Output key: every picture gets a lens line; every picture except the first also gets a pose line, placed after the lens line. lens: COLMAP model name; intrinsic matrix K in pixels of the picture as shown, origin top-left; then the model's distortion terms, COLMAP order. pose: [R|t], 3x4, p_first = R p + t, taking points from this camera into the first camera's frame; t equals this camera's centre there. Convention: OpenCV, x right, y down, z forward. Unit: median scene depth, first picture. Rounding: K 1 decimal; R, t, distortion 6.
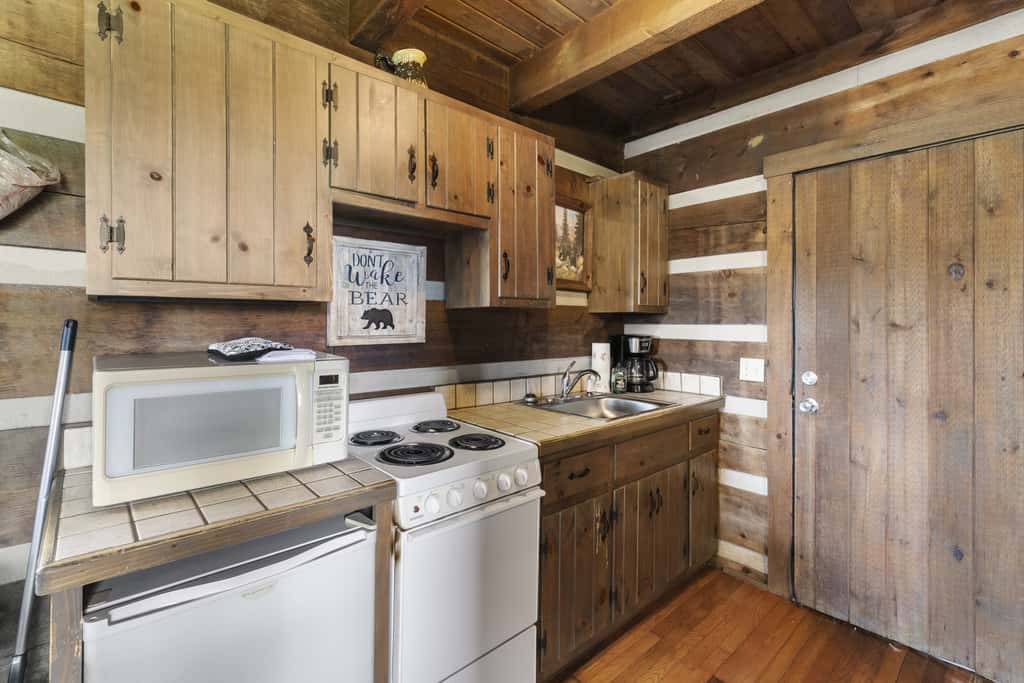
lens RADIAL K [[463.2, 0, 513.1], [0, 463.2, 320.2], [0, 0, 1]] dist [0.003394, -0.000638]
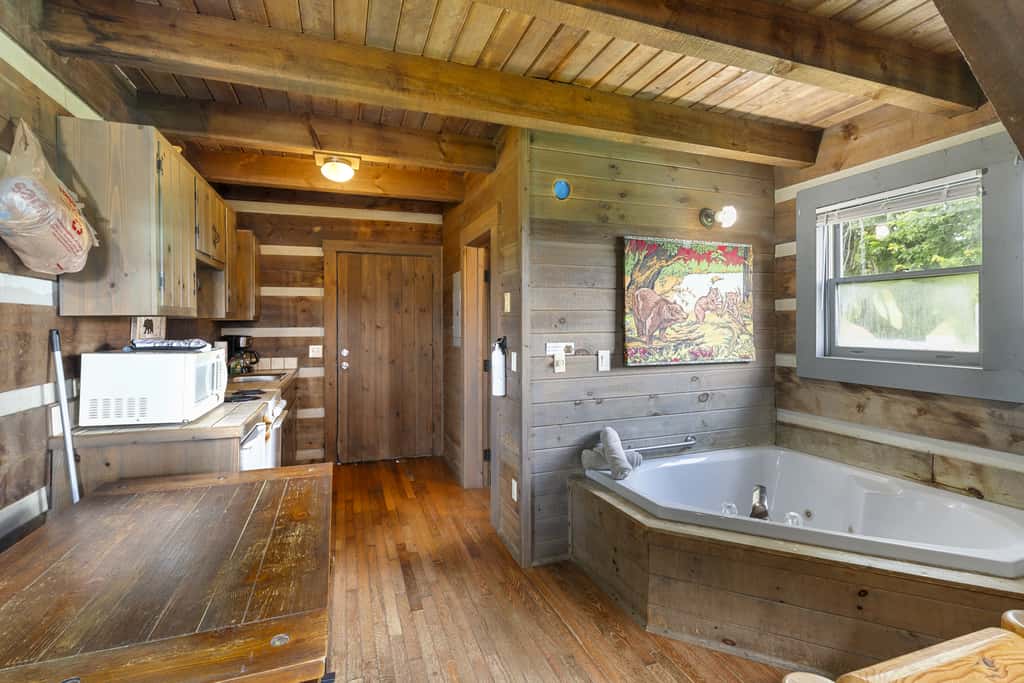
lens RADIAL K [[463.2, 0, 511.1], [0, 463.2, 322.3], [0, 0, 1]] dist [0.003394, -0.000638]
pose [[0.379290, -0.003765, 0.925270, -0.900272], [0.003513, 0.999990, 0.002629, -0.011825], [-0.925271, 0.002253, 0.379300, -0.426595]]
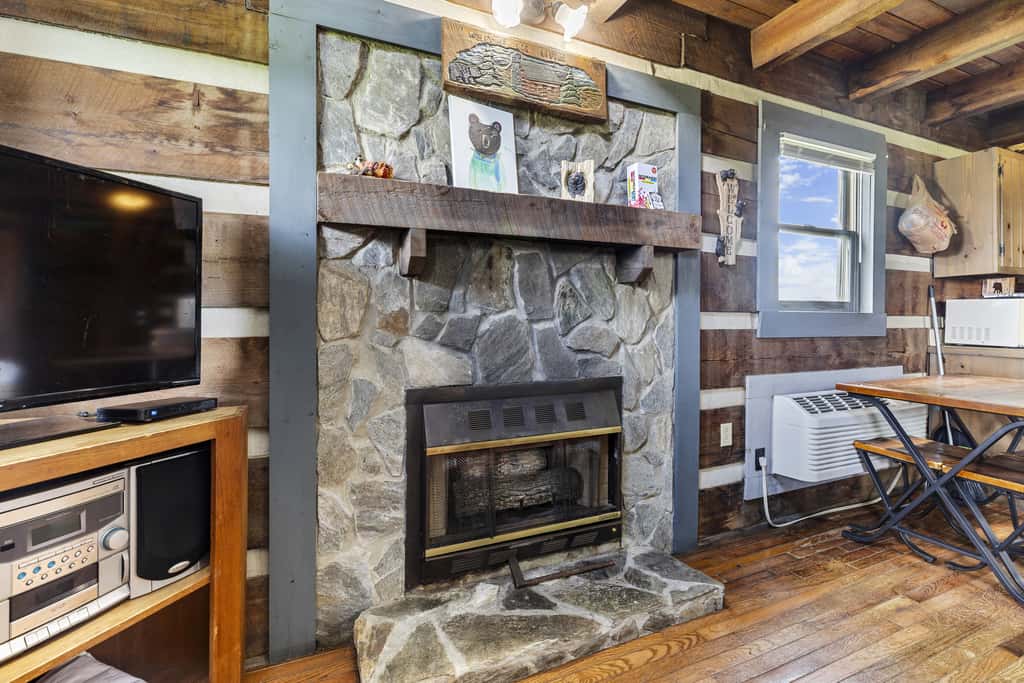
lens RADIAL K [[463.2, 0, 511.7], [0, 463.2, 323.7], [0, 0, 1]] dist [0.003394, -0.000638]
pose [[0.949180, -0.004958, -0.314695, -1.192171], [0.007165, 0.999957, 0.005856, 0.087603], [0.314653, -0.007813, 0.949175, -1.064748]]
